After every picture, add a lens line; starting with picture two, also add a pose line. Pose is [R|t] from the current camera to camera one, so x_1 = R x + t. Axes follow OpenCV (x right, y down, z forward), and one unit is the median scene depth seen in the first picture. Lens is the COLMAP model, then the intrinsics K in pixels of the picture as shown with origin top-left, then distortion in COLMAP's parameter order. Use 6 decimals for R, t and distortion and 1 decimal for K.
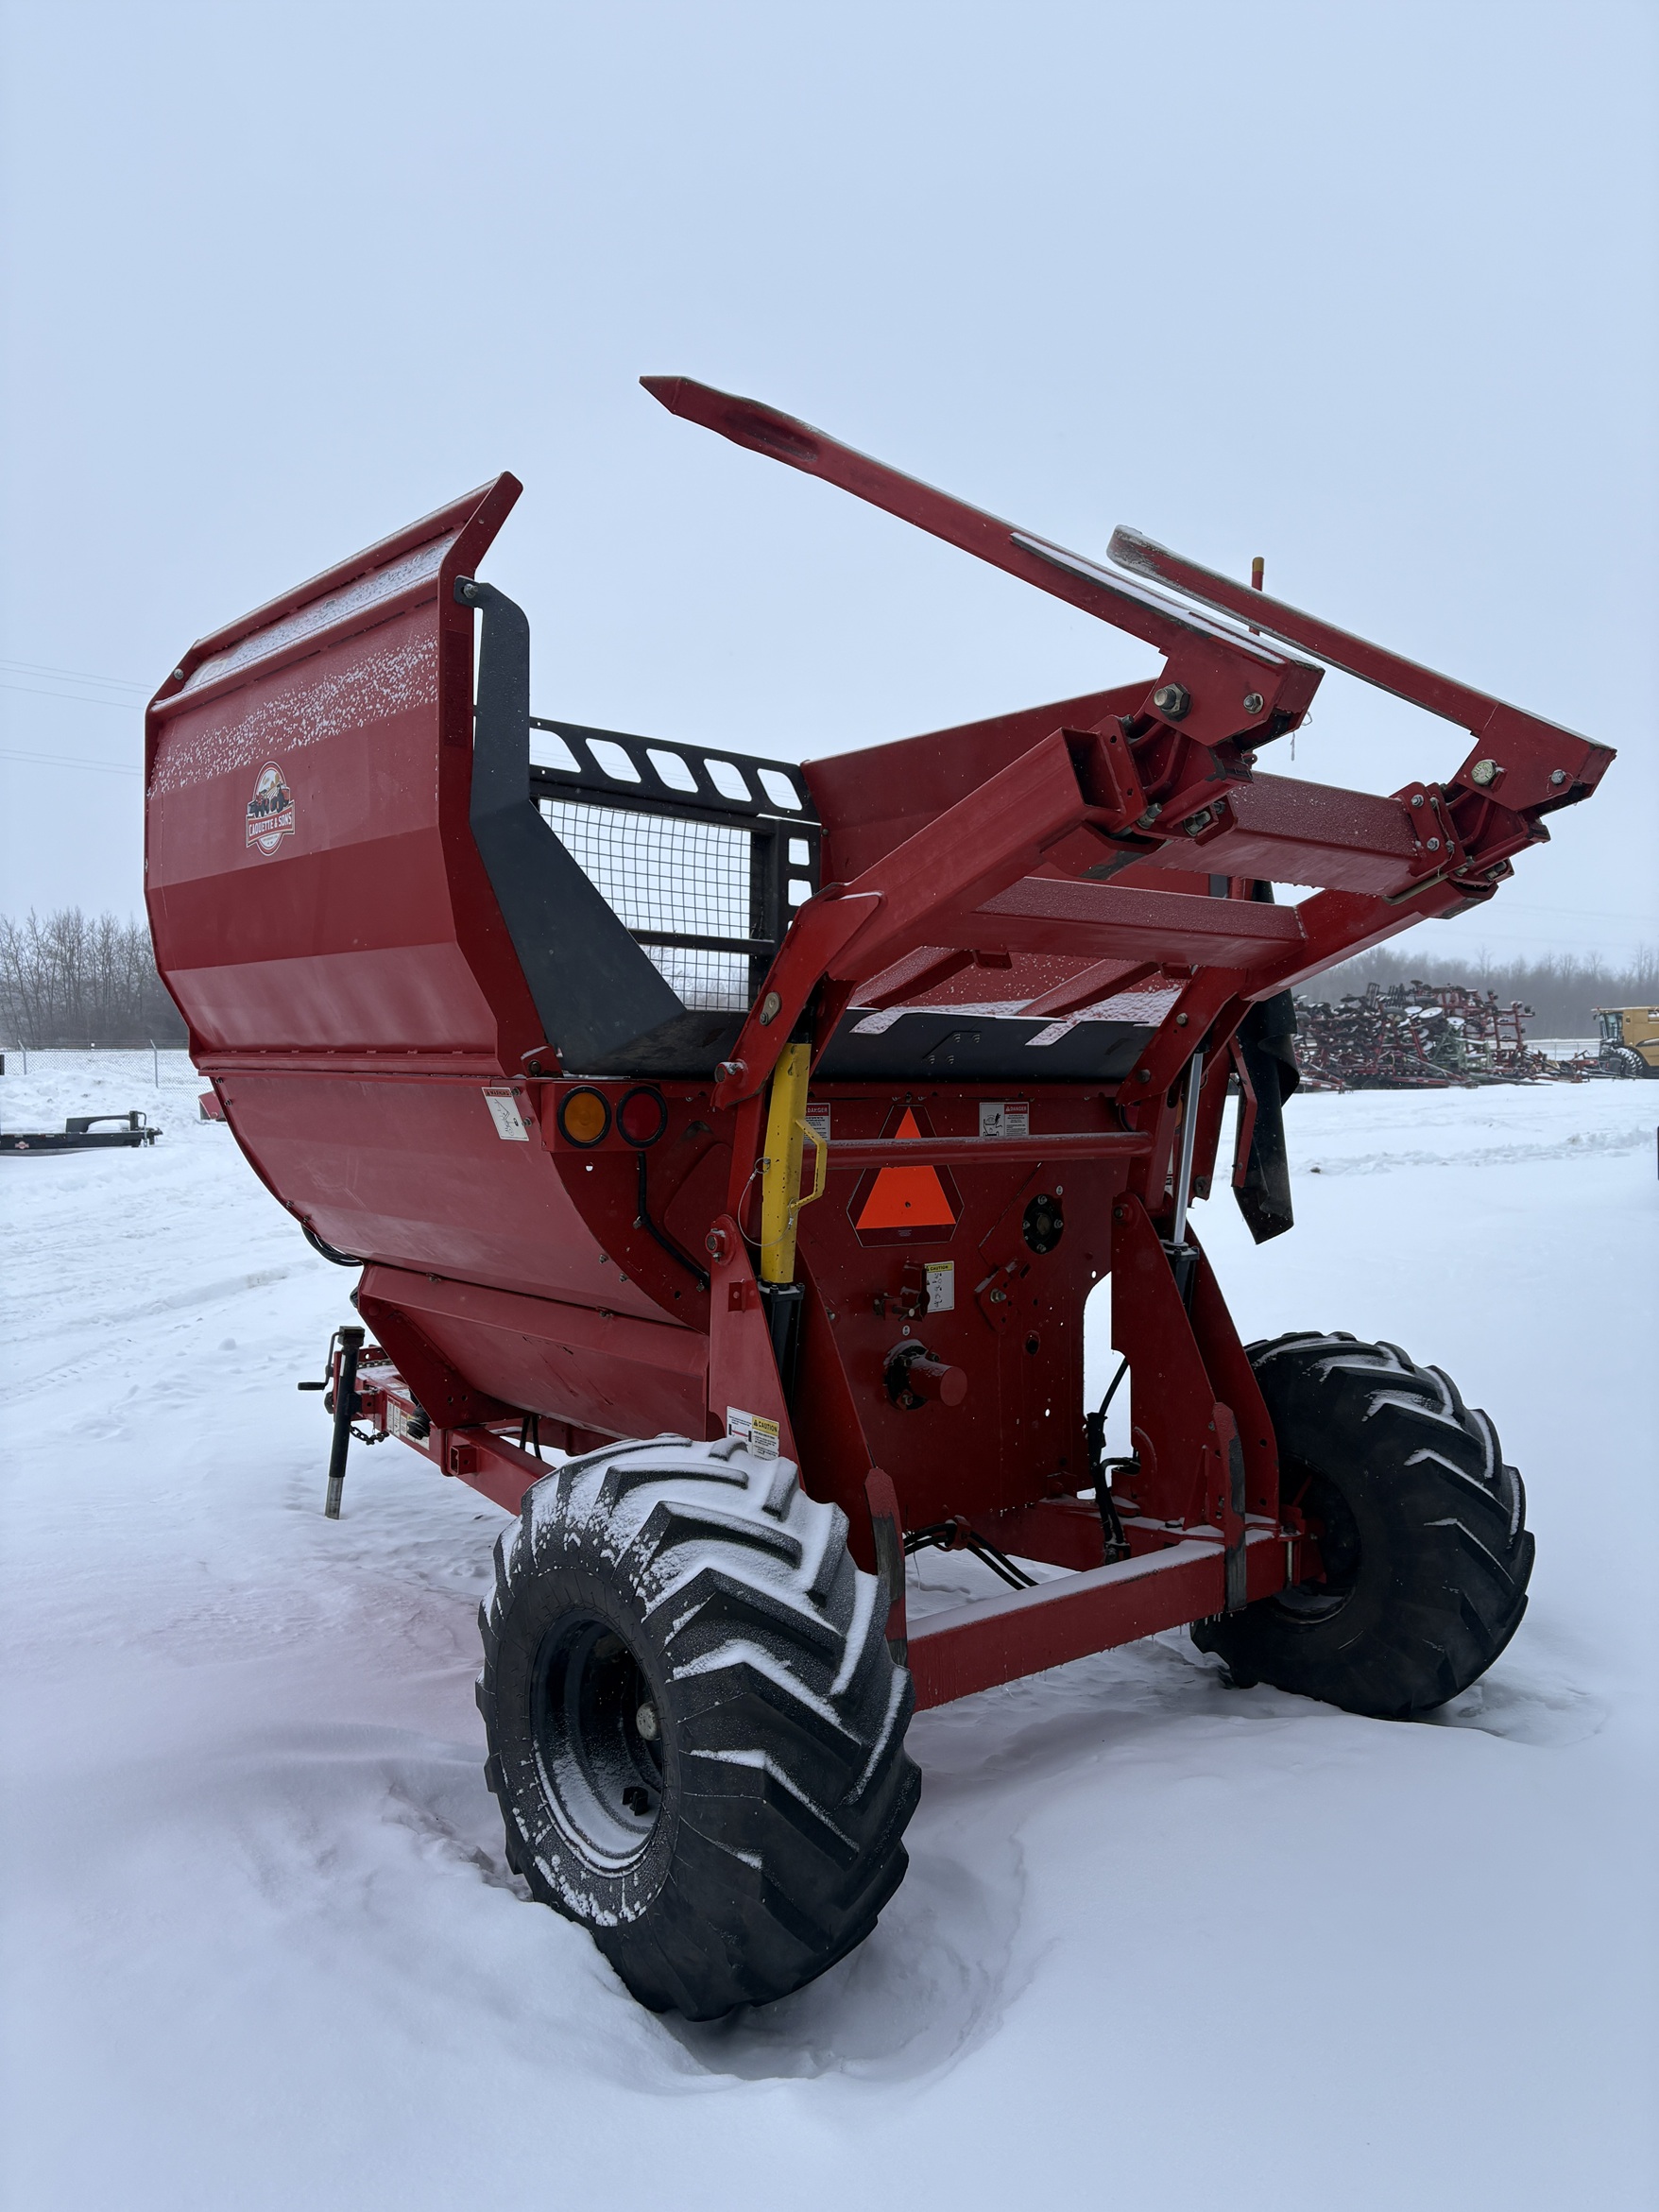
lens RADIAL K [[1654.0, 0, 816.0], [0, 1654.0, 1139.3], [0, 0, 1]] dist [0.062287, -0.051763]
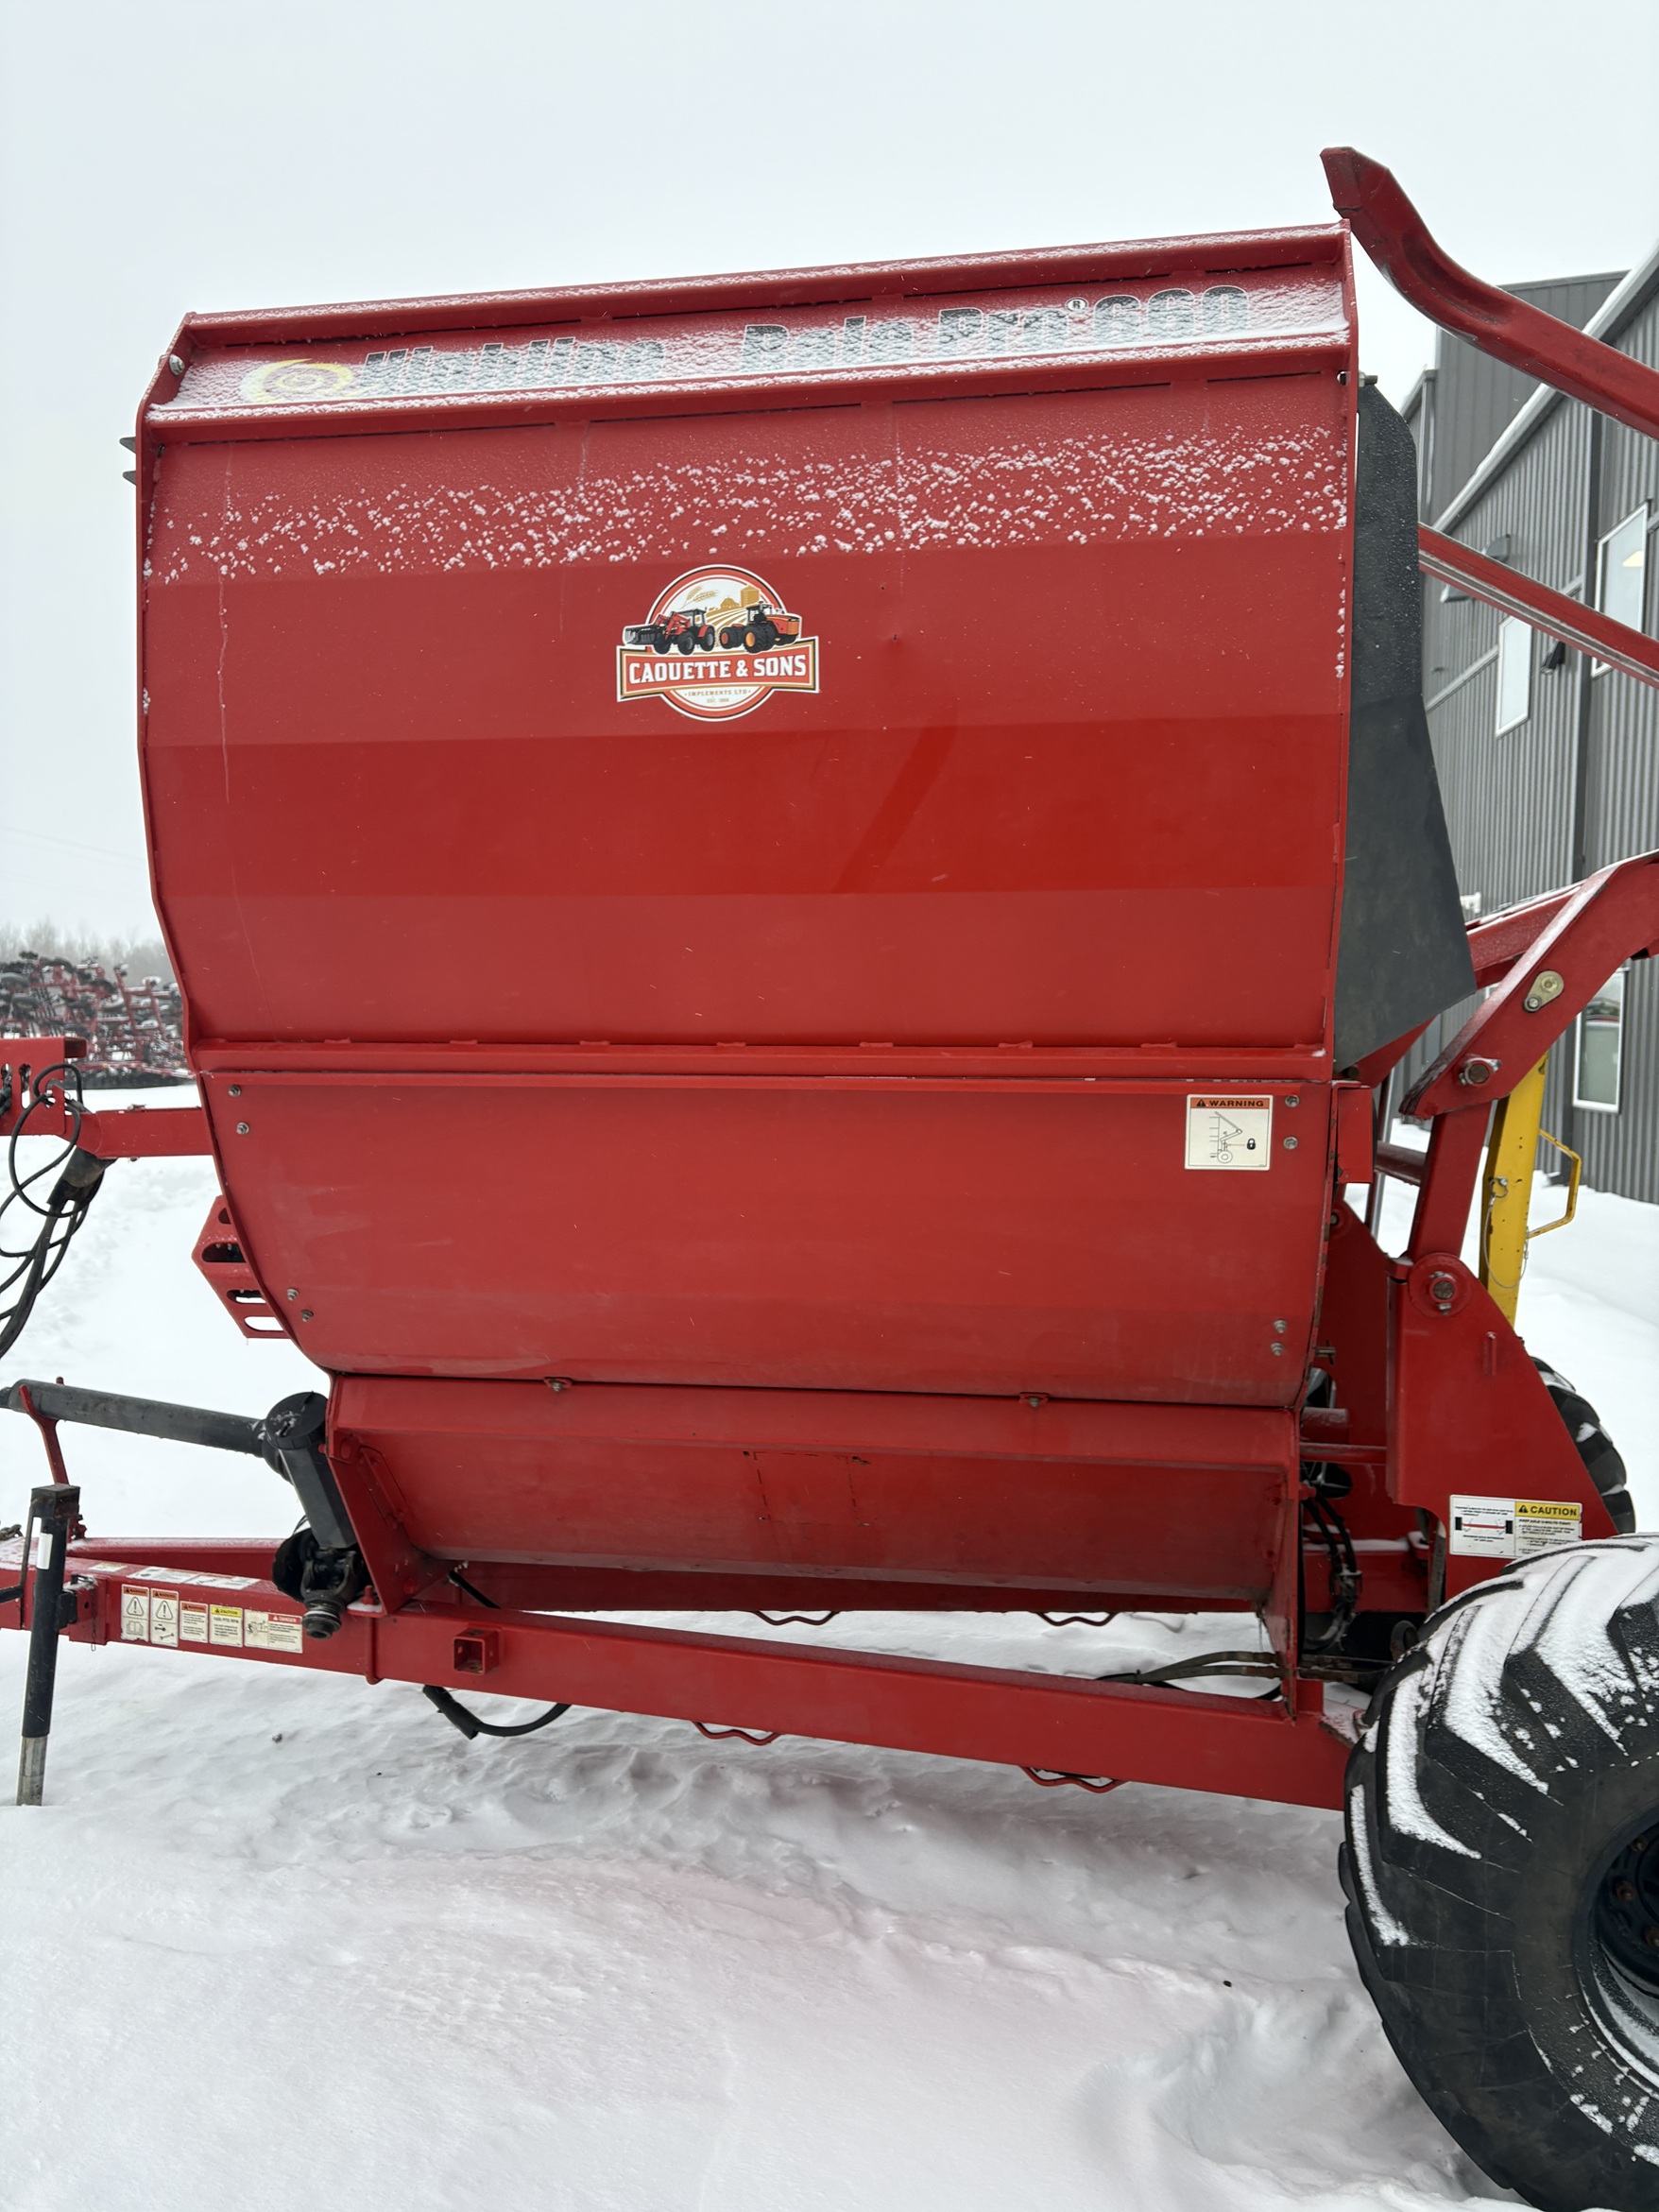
lens RADIAL K [[1654.0, 0, 816.0], [0, 1654.0, 1139.3], [0, 0, 1]] dist [0.062287, -0.051763]
pose [[0.759683, -0.029203, 0.649637, -0.663867], [0.028535, 0.999526, 0.011562, -0.021978], [-0.649667, 0.009754, 0.760156, 0.490538]]
